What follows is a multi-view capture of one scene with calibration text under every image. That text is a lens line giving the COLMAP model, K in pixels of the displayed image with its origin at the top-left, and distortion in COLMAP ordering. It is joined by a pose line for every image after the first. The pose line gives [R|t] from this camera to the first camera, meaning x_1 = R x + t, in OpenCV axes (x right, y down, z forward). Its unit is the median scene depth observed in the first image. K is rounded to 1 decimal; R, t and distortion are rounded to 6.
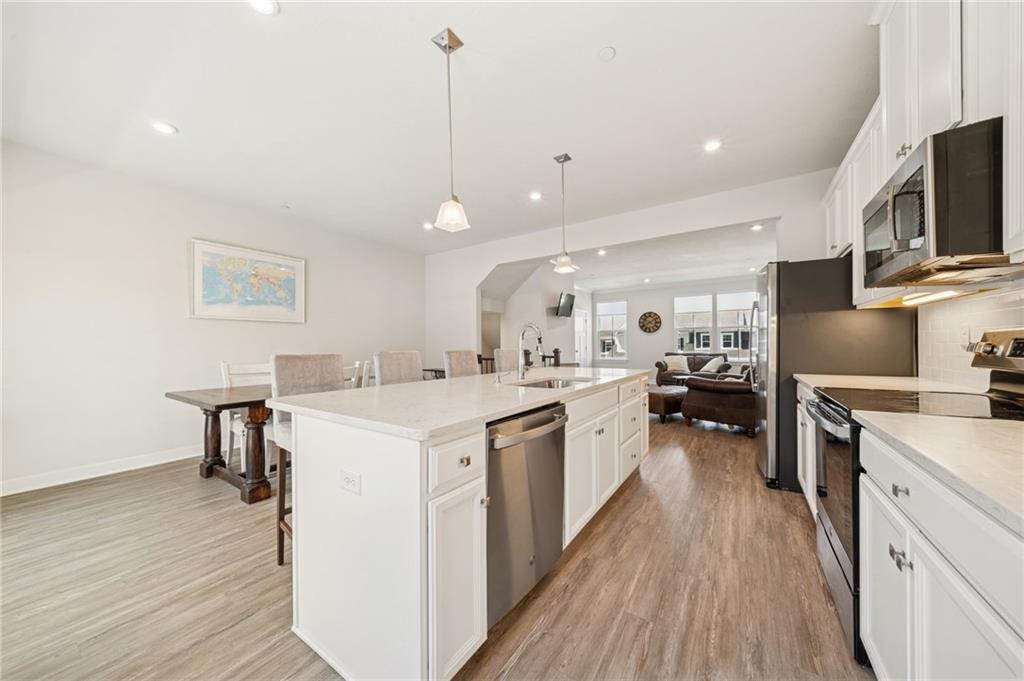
lens RADIAL K [[352.4, 0, 524.1], [0, 352.4, 352.4], [0, 0, 1]] dist [-0.000773, -0.000163]
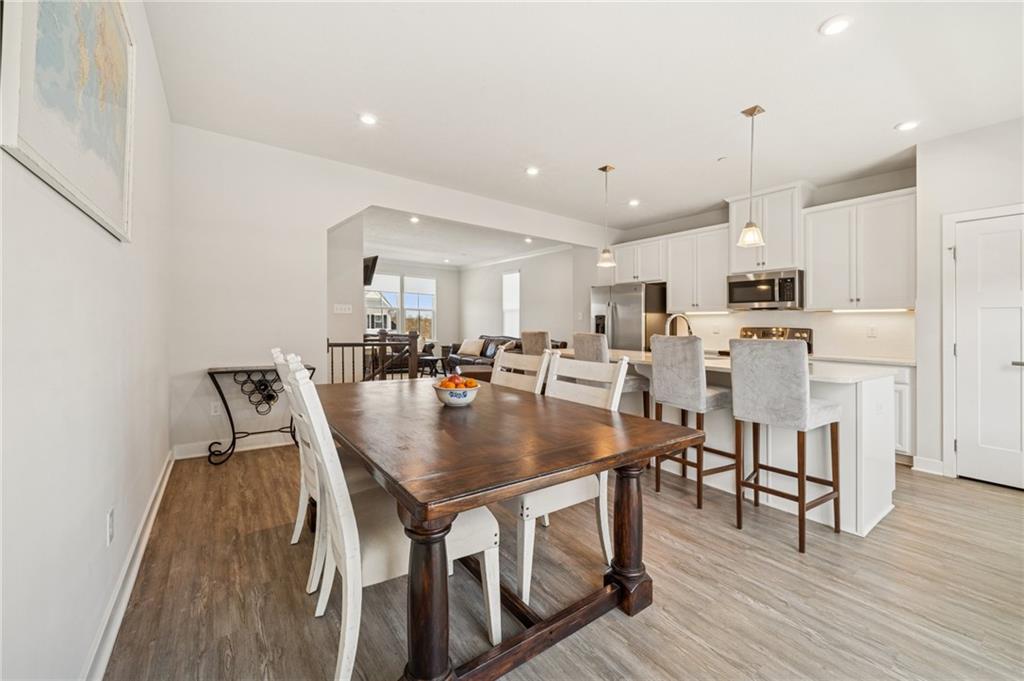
lens RADIAL K [[395.1, 0, 512.0], [0, 395.1, 340.5], [0, 0, 1]] dist [-0.016095, 0.000125]
pose [[0.361645, -0.018939, 0.932123, -1.088979], [-0.003020, 0.999765, 0.021484, -0.008814], [-0.932311, -0.010584, 0.361503, 0.738288]]
